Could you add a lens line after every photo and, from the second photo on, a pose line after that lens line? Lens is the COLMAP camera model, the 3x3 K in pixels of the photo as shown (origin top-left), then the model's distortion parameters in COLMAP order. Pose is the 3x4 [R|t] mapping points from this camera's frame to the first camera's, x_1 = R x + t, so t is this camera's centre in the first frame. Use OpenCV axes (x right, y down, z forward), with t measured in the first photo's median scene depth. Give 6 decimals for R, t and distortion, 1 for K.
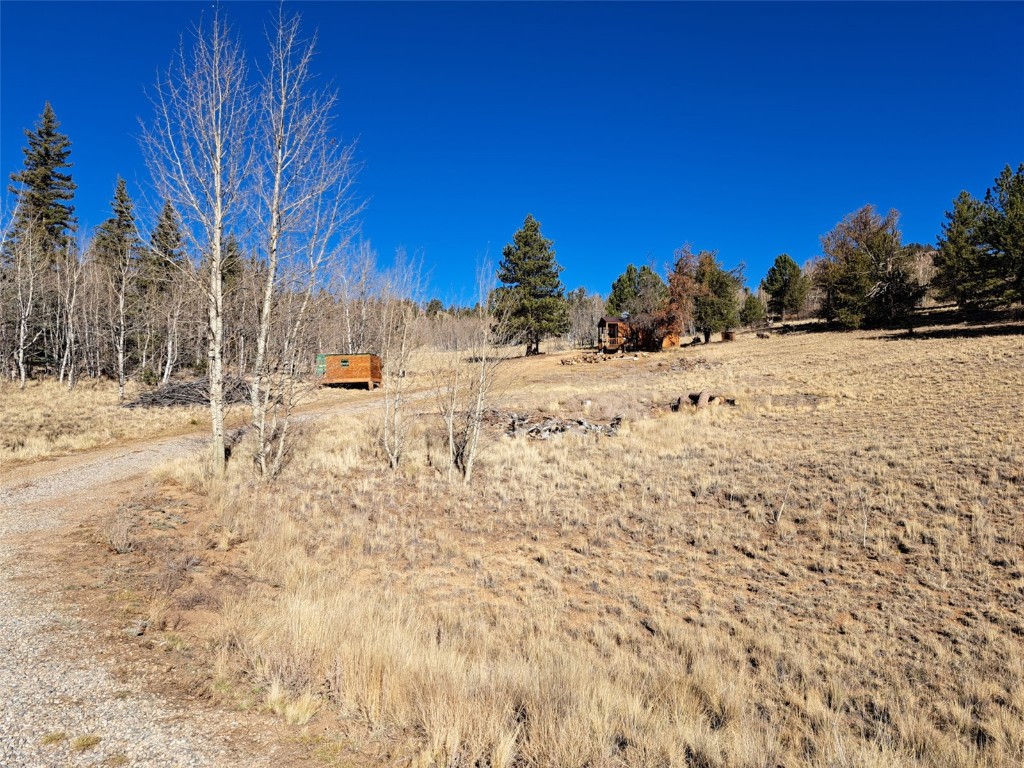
lens RADIAL K [[702.5, 0, 518.8], [0, 702.5, 357.4], [0, 0, 1]] dist [0.006530, -0.033643]
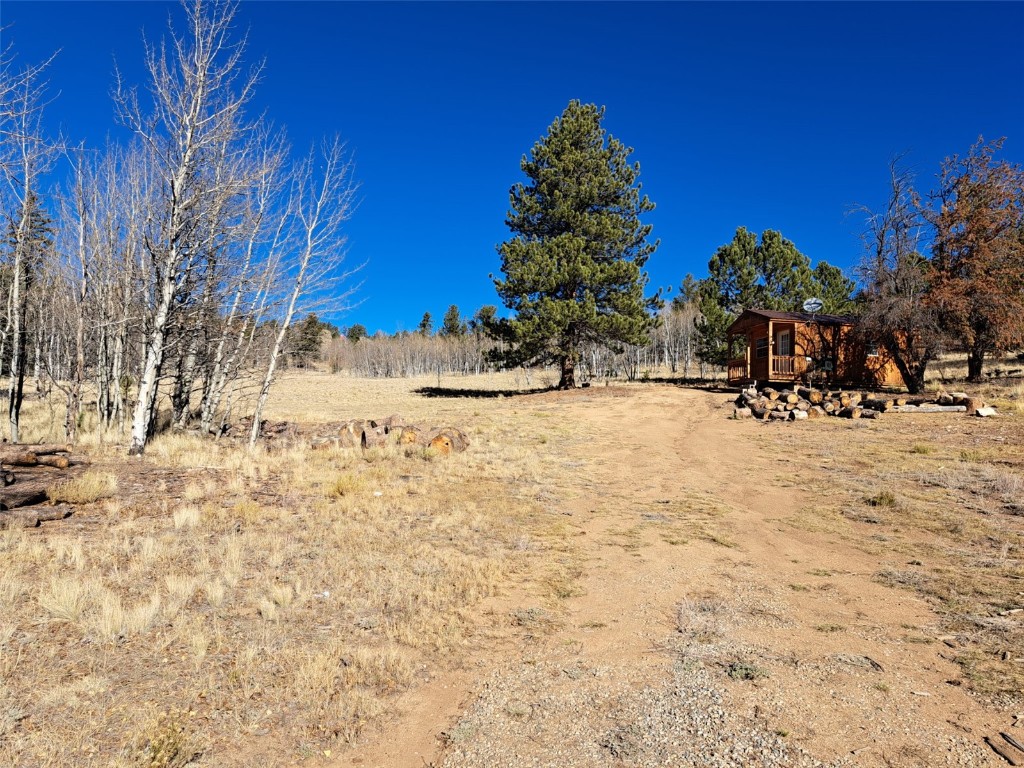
lens RADIAL K [[702.5, 0, 511.6], [0, 702.5, 387.2], [0, 0, 1]] dist [0.006530, -0.033643]
pose [[0.993556, 0.050645, 0.101399, -0.066577], [-0.049613, 0.998688, -0.012677, 0.004452], [-0.101908, 0.007564, 0.994765, 0.502495]]
